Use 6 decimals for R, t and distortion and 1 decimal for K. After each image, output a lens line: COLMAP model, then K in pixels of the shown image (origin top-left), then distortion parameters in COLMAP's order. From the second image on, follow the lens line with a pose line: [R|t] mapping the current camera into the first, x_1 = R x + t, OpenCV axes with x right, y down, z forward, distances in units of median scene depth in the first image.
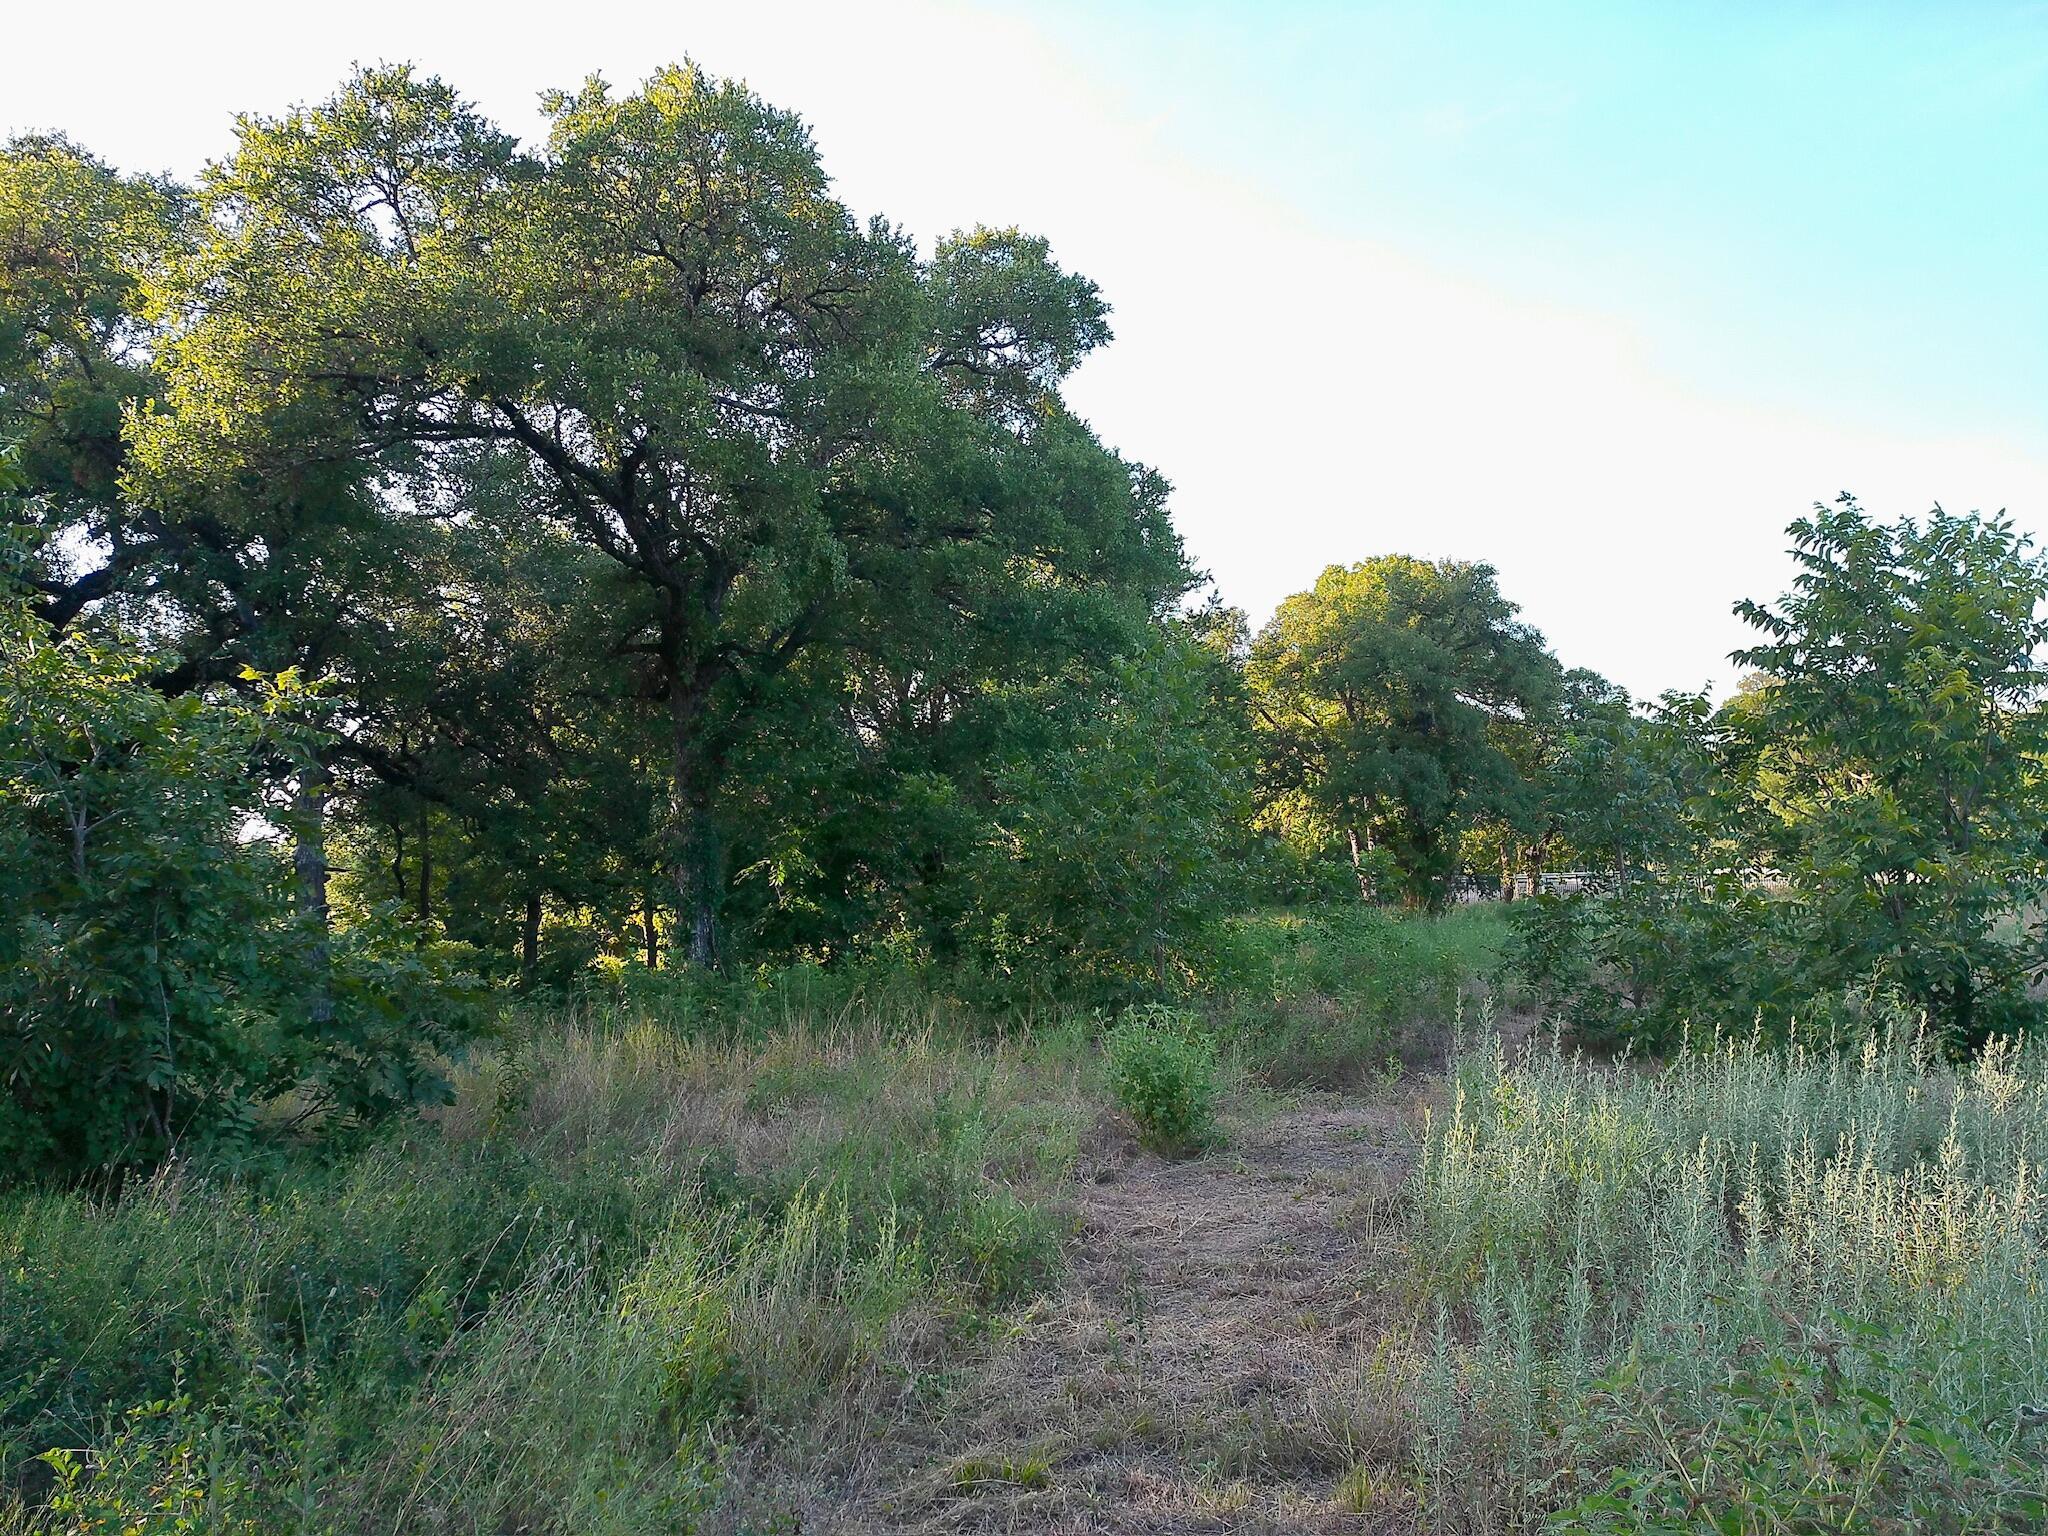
lens RADIAL K [[1533.5, 0, 1024.0], [0, 1533.5, 768.0], [0, 0, 1]] dist [0.123434, -0.112317]
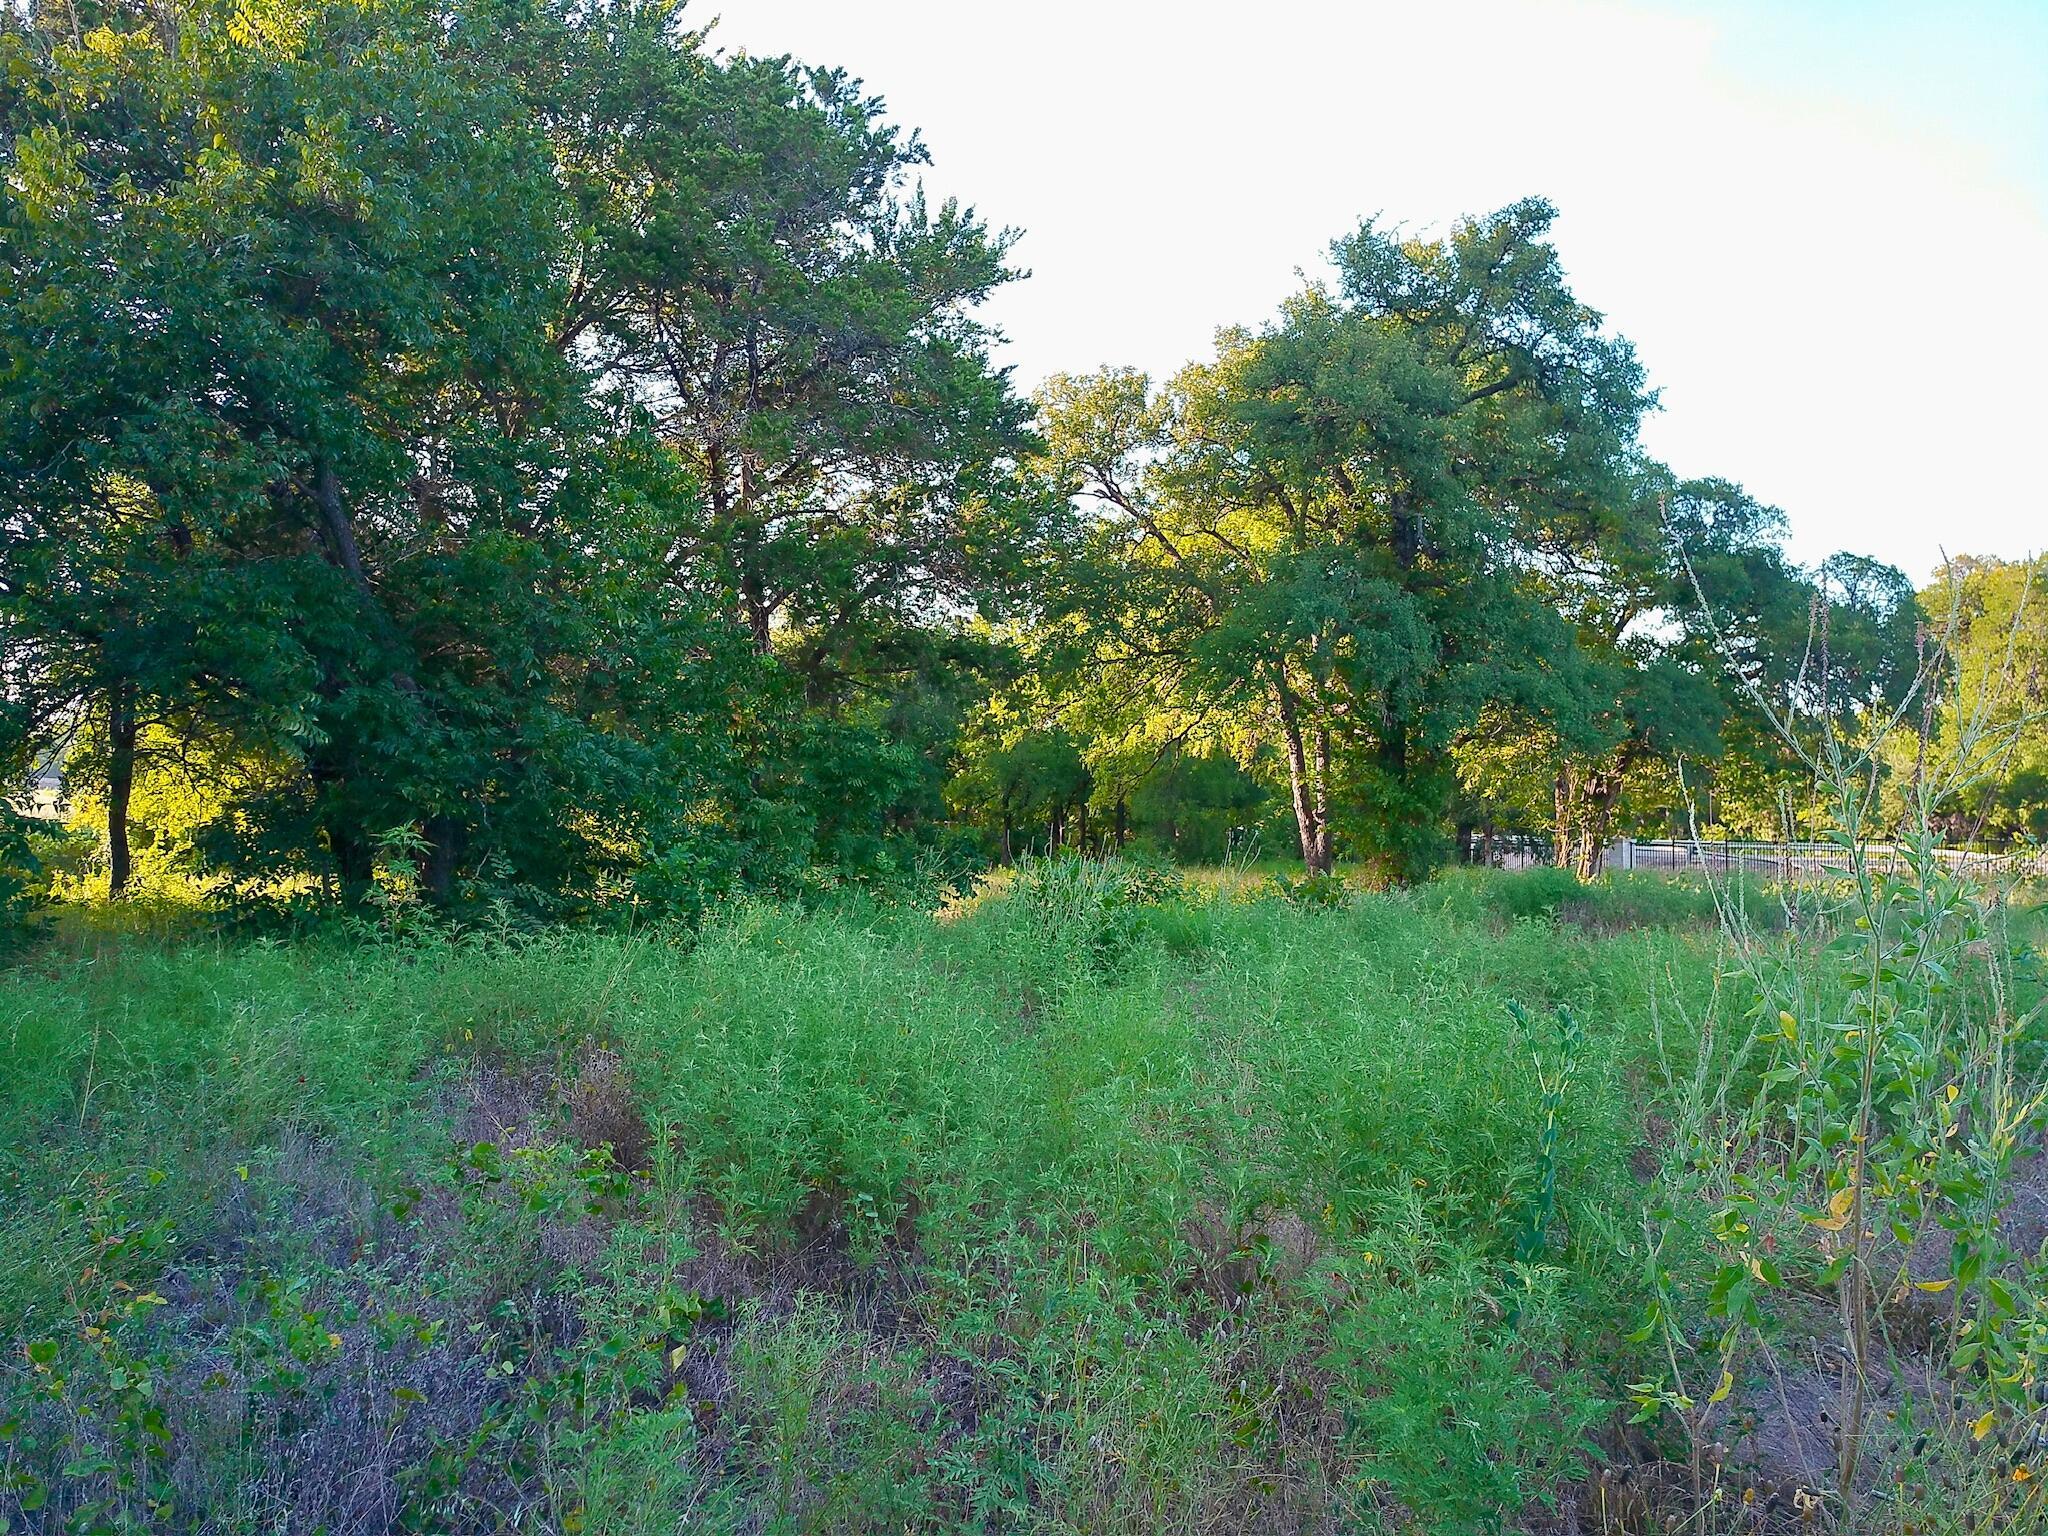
lens RADIAL K [[1533.5, 0, 1024.0], [0, 1533.5, 768.0], [0, 0, 1]] dist [0.123434, -0.112317]
pose [[0.996910, 0.052684, -0.058261, 0.153301], [-0.050547, 0.998015, 0.037576, 0.036659], [0.060125, -0.034515, 0.997594, 0.423212]]
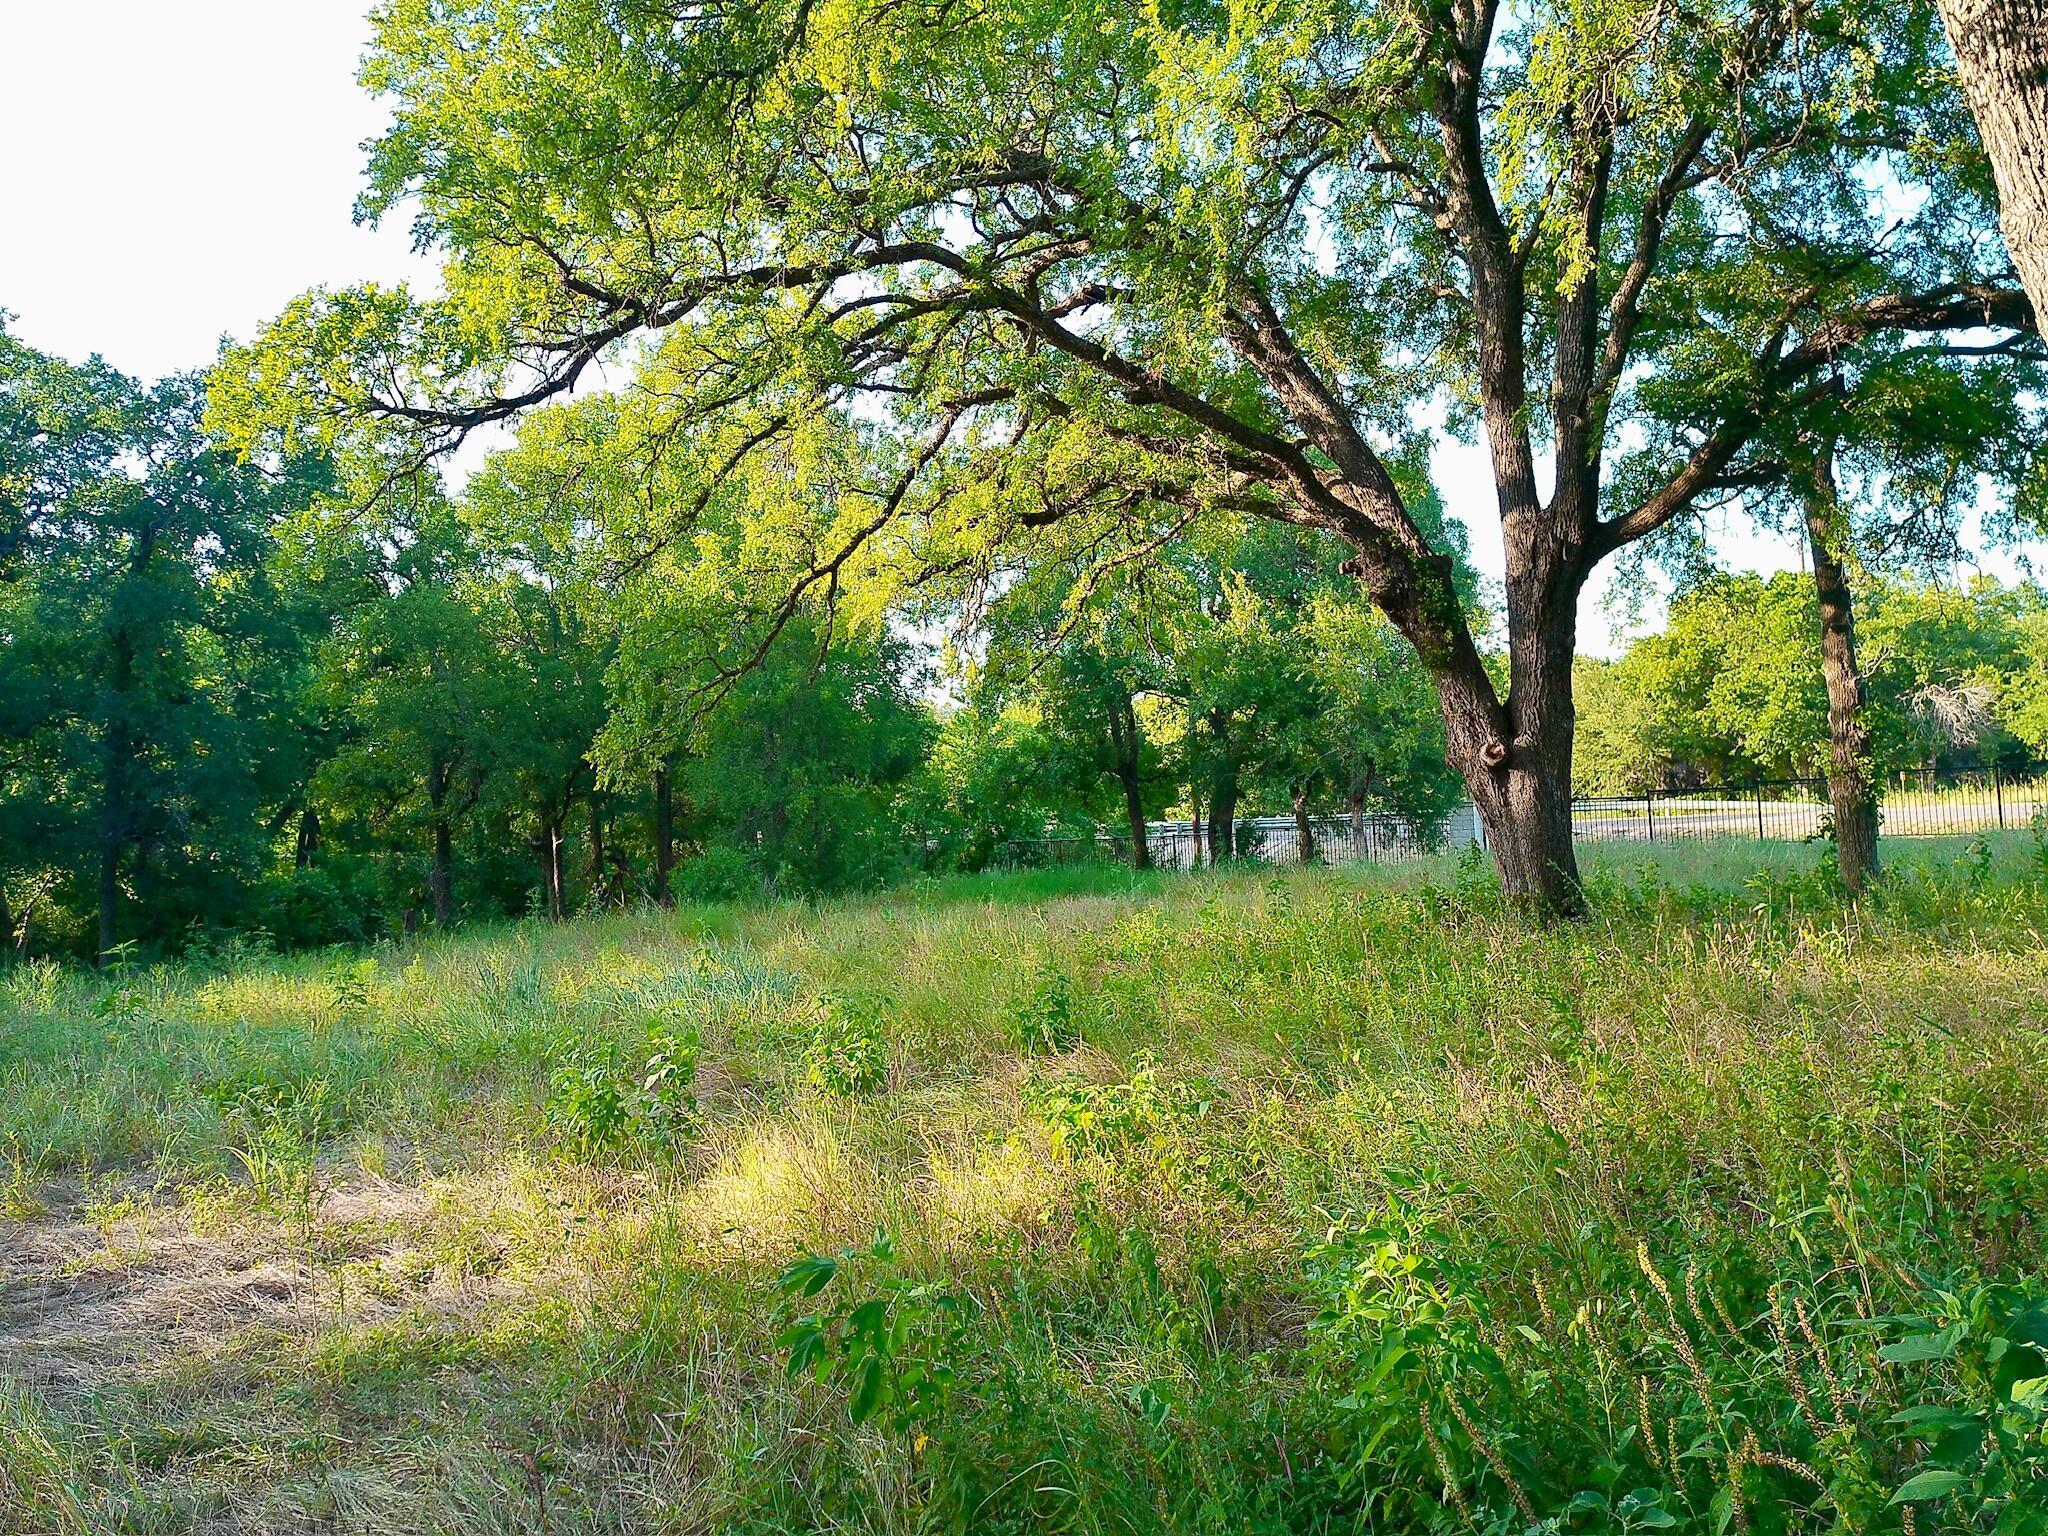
lens RADIAL K [[1533.5, 0, 1024.0], [0, 1533.5, 768.0], [0, 0, 1]] dist [0.123434, -0.112317]
pose [[0.970862, 0.003579, 0.239613, 0.150633], [-0.008523, 0.999772, 0.019603, 0.080051], [-0.239488, -0.021074, 0.970670, 0.919626]]
